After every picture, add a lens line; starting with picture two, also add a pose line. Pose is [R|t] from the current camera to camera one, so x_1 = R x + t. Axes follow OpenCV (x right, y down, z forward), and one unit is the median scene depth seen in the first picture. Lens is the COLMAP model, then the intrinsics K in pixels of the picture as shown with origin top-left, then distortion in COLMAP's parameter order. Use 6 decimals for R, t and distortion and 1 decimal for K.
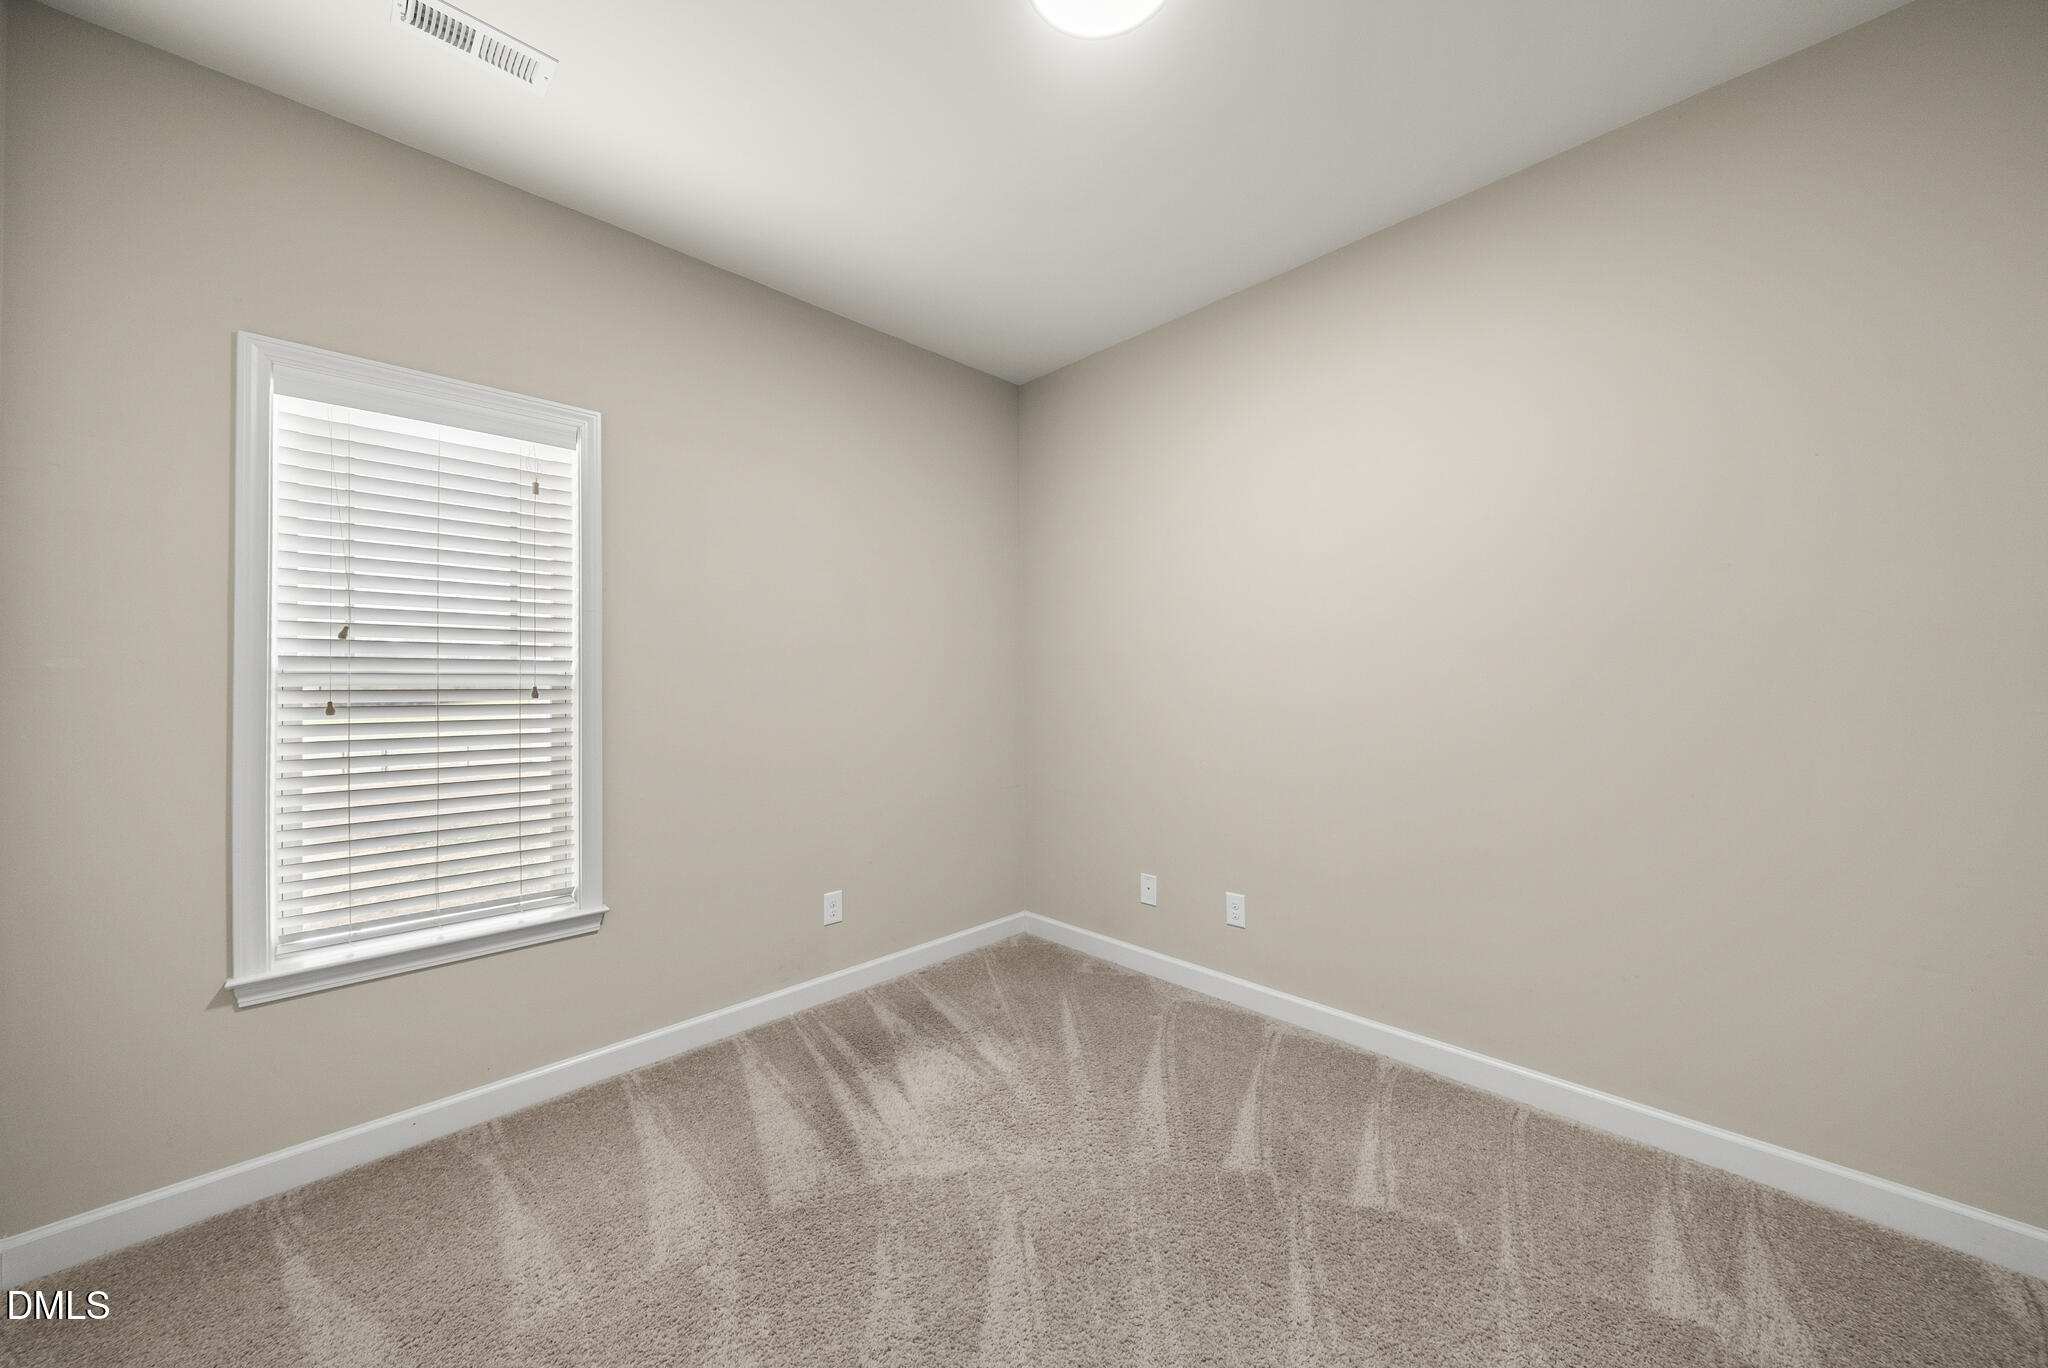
lens RADIAL K [[726.5, 0, 1041.7], [0, 726.5, 696.7], [0, 0, 1]] dist [-0.001772, -0.000118]
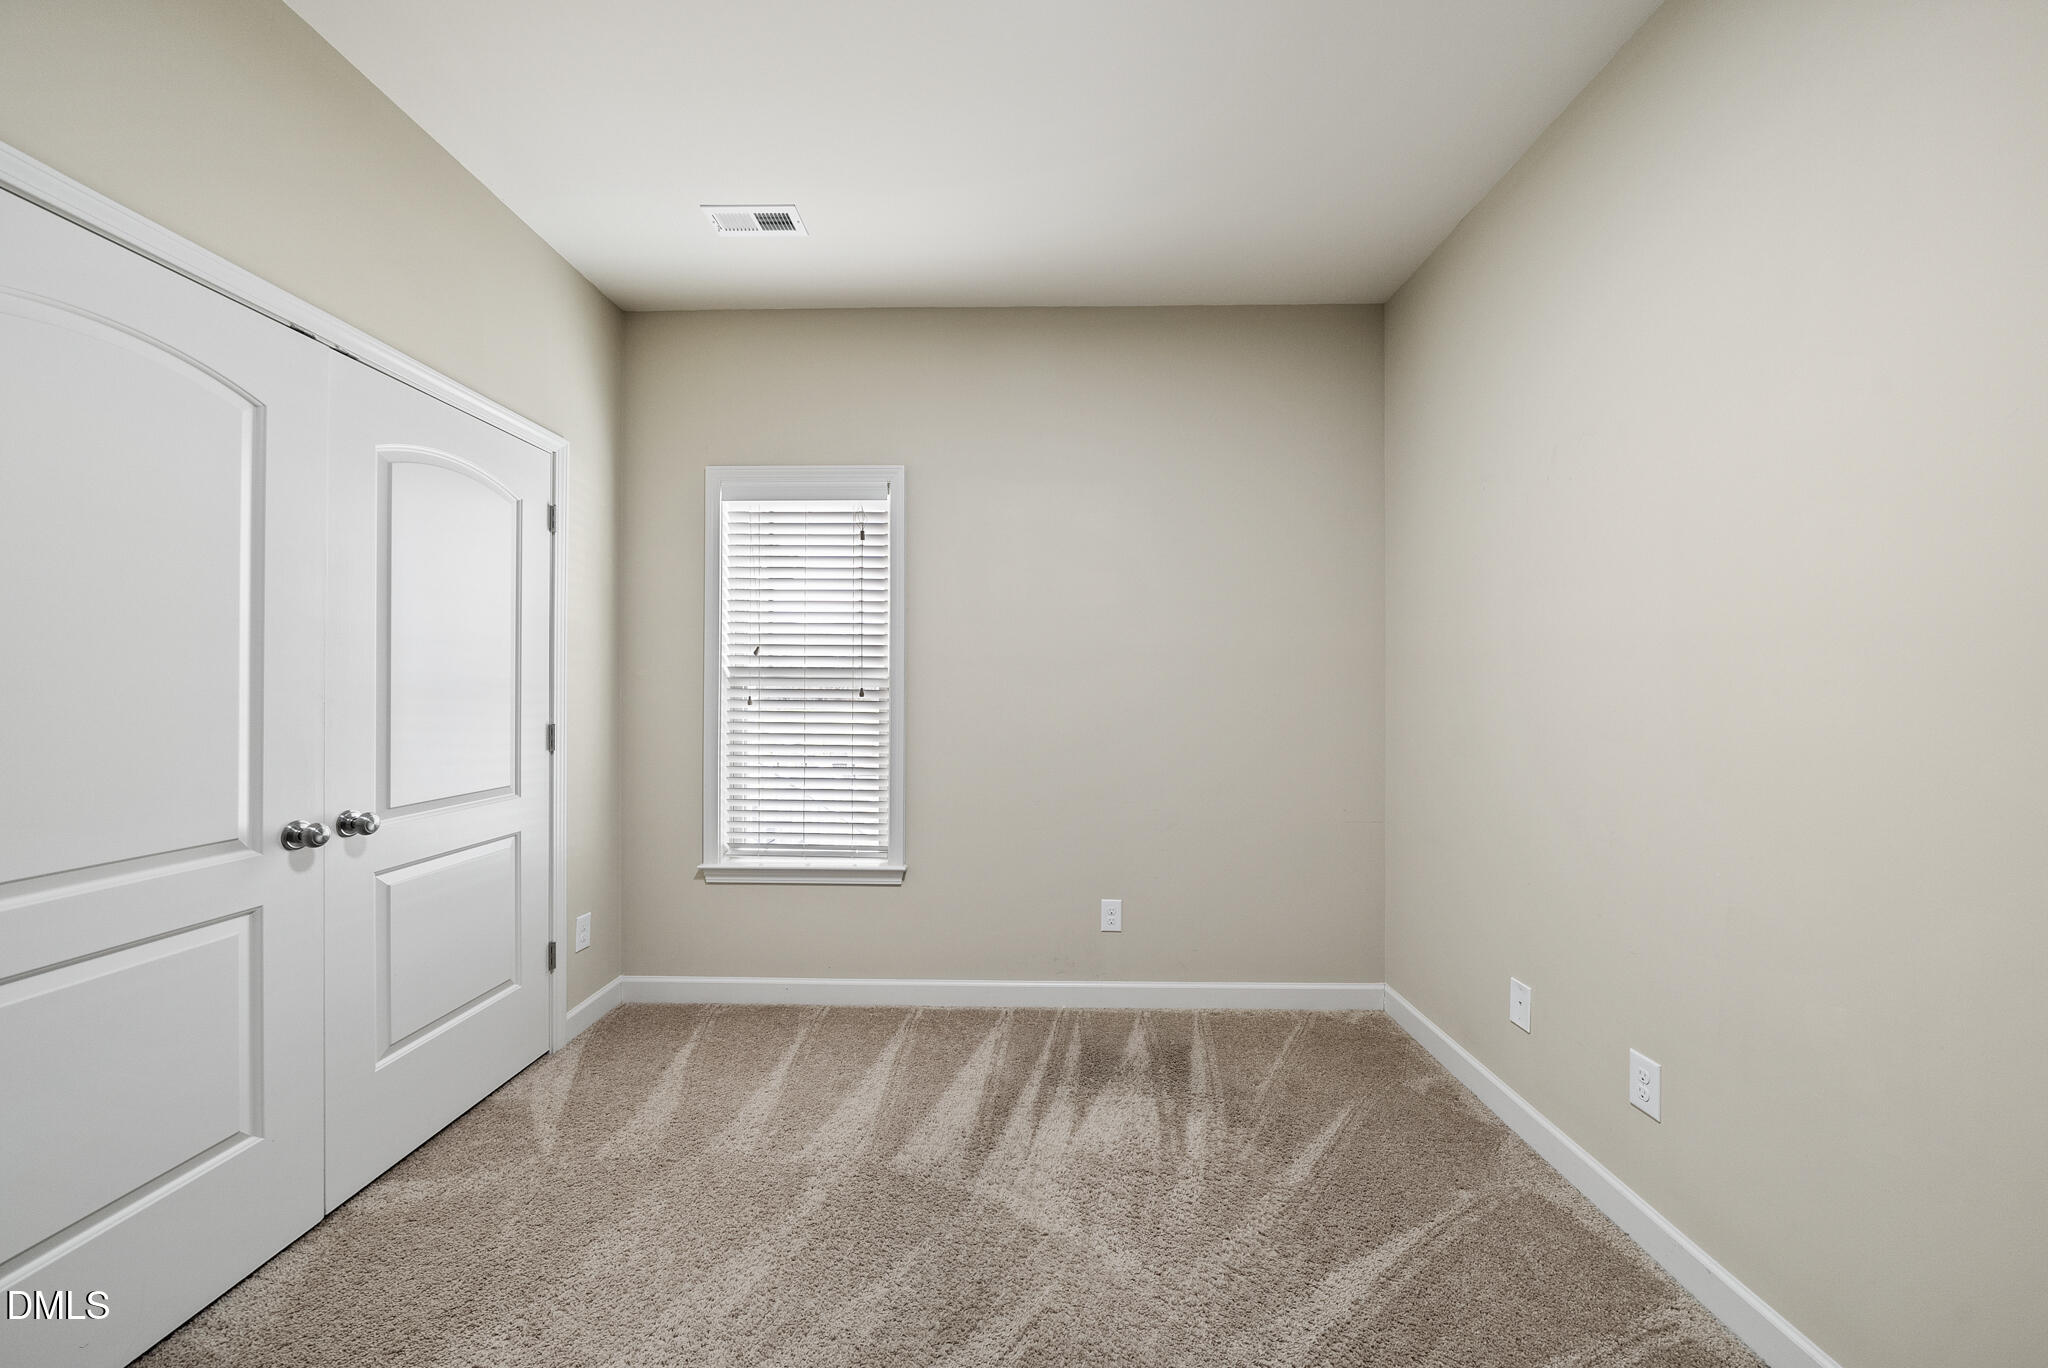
lens RADIAL K [[726.5, 0, 1019.8], [0, 726.5, 704.2], [0, 0, 1]] dist [-0.001772, -0.000118]
pose [[0.684107, 0.028808, -0.728813, 0.429743], [-0.020766, 0.999584, 0.020019, -0.015353], [0.729086, 0.001440, 0.684420, 0.302258]]
